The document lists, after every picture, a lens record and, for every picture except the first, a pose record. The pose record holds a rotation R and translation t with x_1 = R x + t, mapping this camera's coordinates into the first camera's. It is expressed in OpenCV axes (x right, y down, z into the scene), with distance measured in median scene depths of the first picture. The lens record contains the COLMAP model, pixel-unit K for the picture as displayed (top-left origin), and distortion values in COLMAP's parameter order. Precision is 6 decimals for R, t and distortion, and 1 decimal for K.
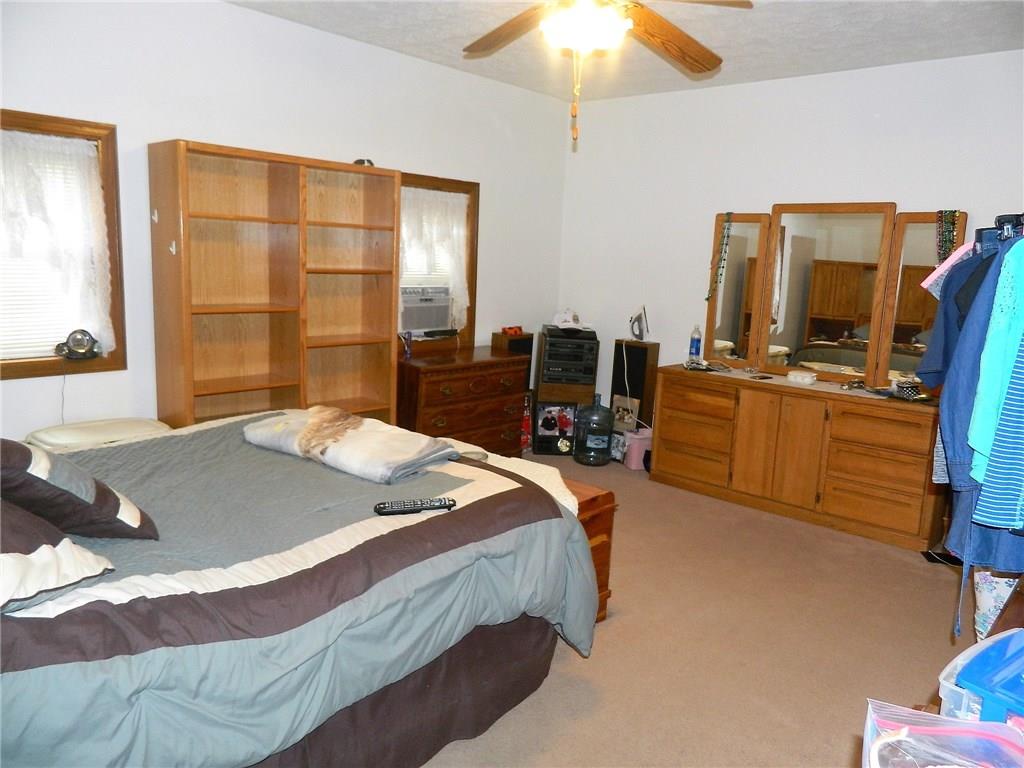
lens RADIAL K [[752.1, 0, 515.3], [0, 752.1, 382.6], [0, 0, 1]] dist [0.002656, -0.002560]
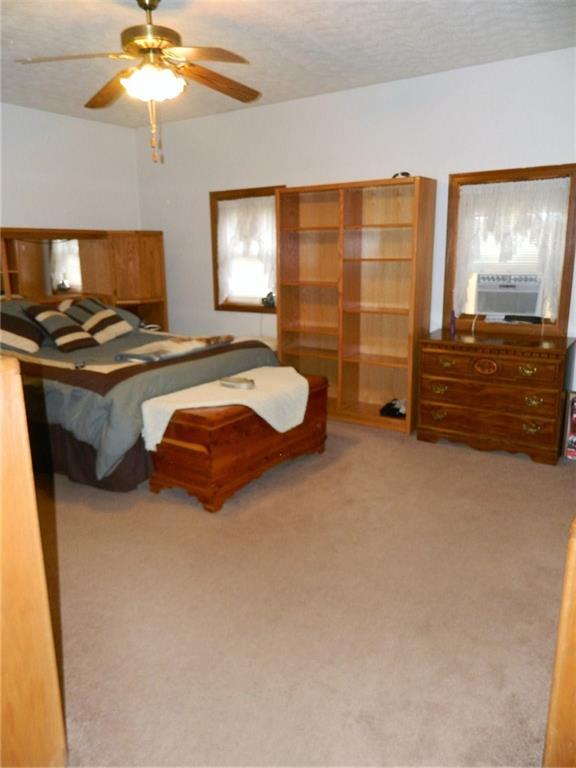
lens RADIAL K [[564.1, 0, 284.8], [0, 564.1, 385.1], [0, 0, 1]] dist [0.002656, -0.002560]
pose [[0.111831, 0.191097, -0.975180, 0.683672], [-0.148167, 0.973572, 0.173791, -0.066252], [0.982619, 0.125055, 0.137190, 0.604414]]
